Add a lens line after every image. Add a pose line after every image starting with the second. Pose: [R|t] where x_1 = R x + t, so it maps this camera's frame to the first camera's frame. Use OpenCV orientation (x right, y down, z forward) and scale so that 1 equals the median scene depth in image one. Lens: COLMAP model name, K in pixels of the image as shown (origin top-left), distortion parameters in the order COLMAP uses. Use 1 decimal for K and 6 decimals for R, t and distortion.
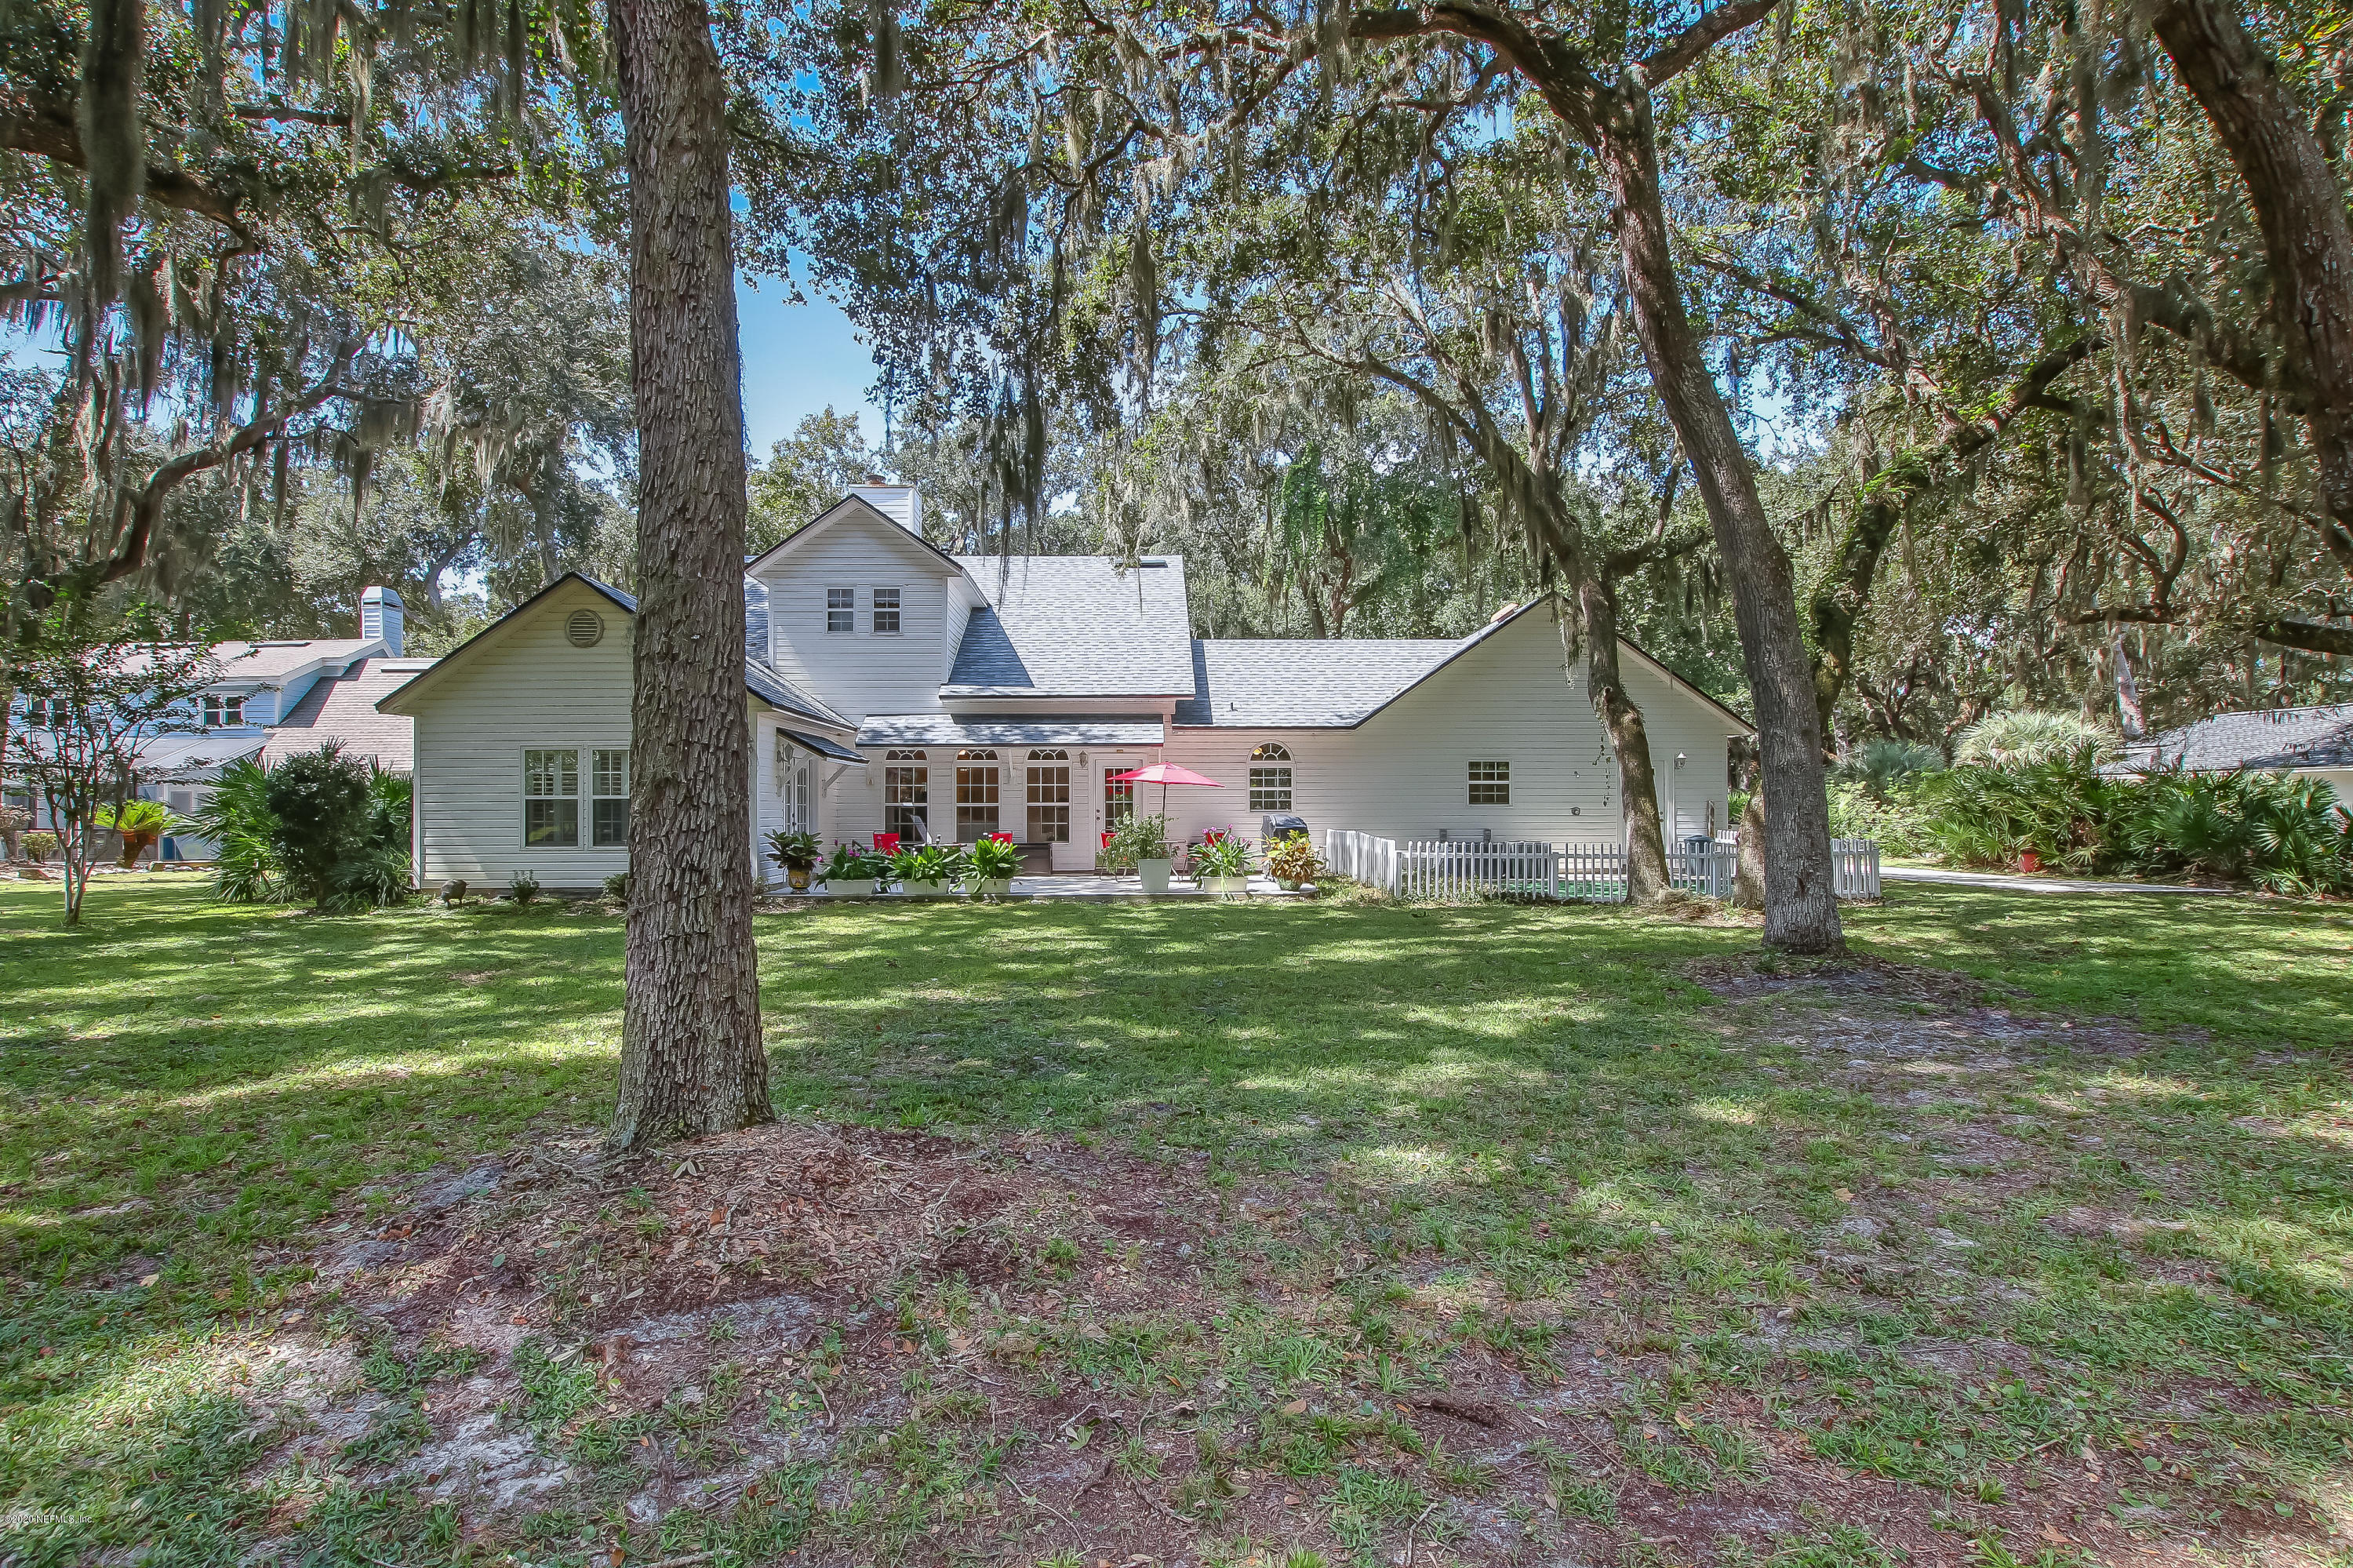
lens RADIAL K [[1094.1, 0, 1171.7], [0, 1094.1, 796.6], [0, 0, 1]] dist [-0.005425, 0.000087]
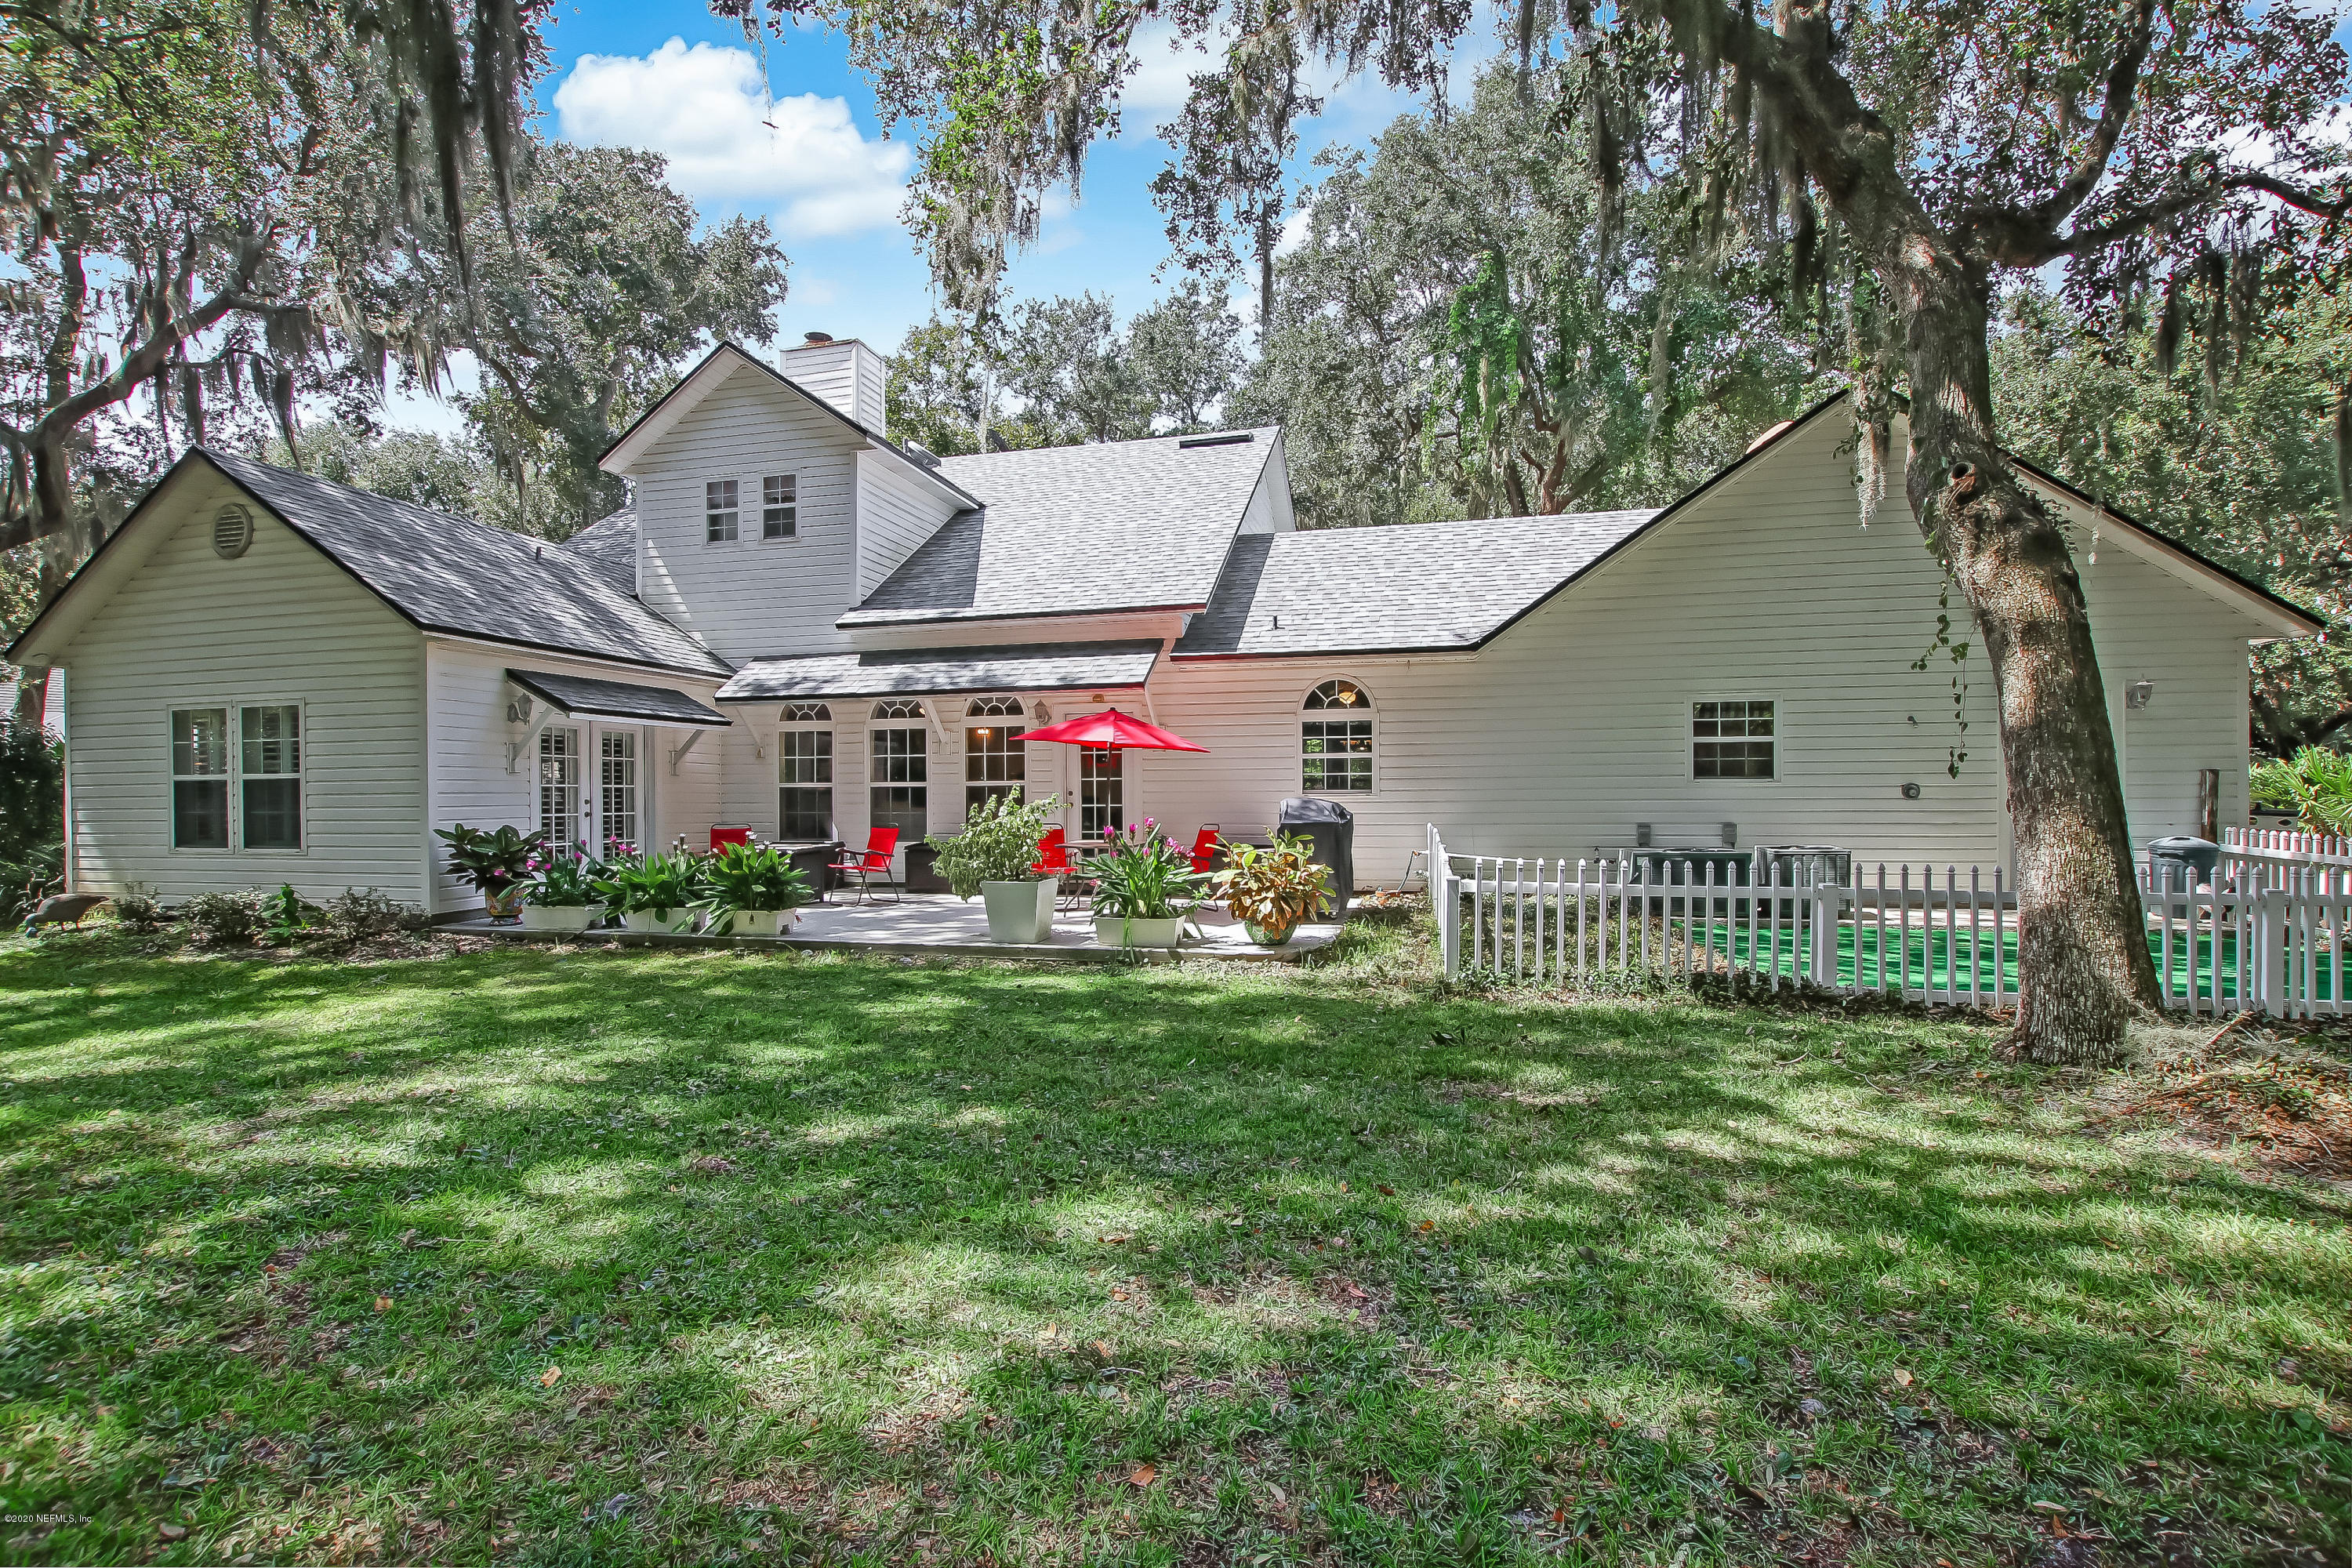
lens RADIAL K [[1093.6, 0, 1172.7], [0, 1093.6, 786.4], [0, 0, 1]] dist [-0.005425, 0.000087]
pose [[0.963040, -0.005042, -0.269312, 0.167939], [0.008690, 0.999886, 0.012357, 0.001828], [0.269219, -0.014241, 0.962974, 0.393926]]
